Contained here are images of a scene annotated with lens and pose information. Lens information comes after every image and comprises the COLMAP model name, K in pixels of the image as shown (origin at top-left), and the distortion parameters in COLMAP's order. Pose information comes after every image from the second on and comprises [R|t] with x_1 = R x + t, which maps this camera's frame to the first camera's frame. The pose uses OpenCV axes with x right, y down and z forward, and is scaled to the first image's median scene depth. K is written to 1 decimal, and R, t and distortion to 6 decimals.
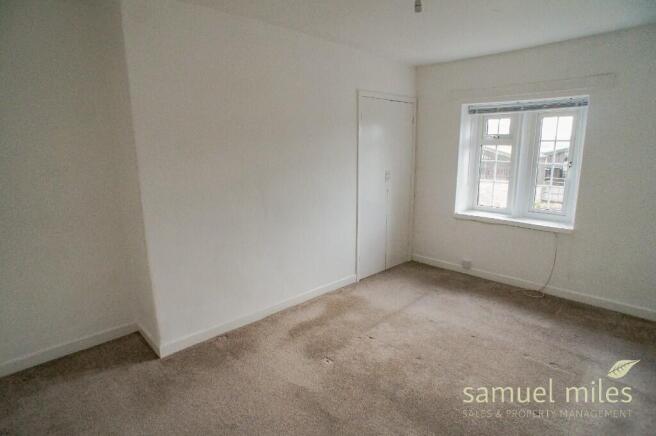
lens RADIAL K [[367.3, 0, 328.0], [0, 367.3, 218.0], [0, 0, 1]] dist [0.000303, 0.000271]
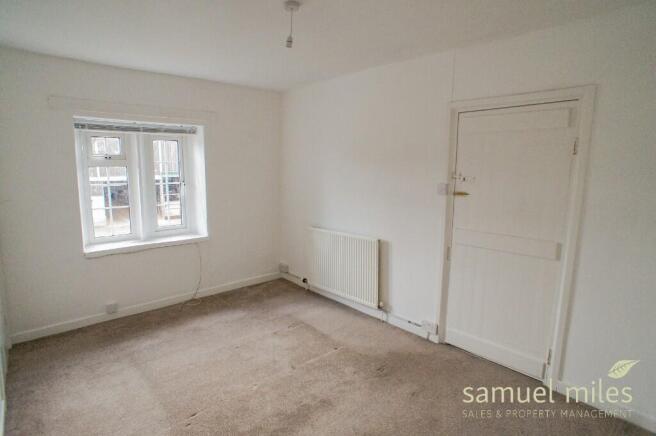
lens RADIAL K [[367.3, 0, 328.0], [0, 367.3, 218.0], [0, 0, 1]] dist [0.000303, 0.000271]
pose [[0.055431, -0.136285, 0.989118, -0.439885], [0.203073, 0.971474, 0.122474, -0.084393], [-0.977593, 0.194075, 0.081525, 0.462475]]
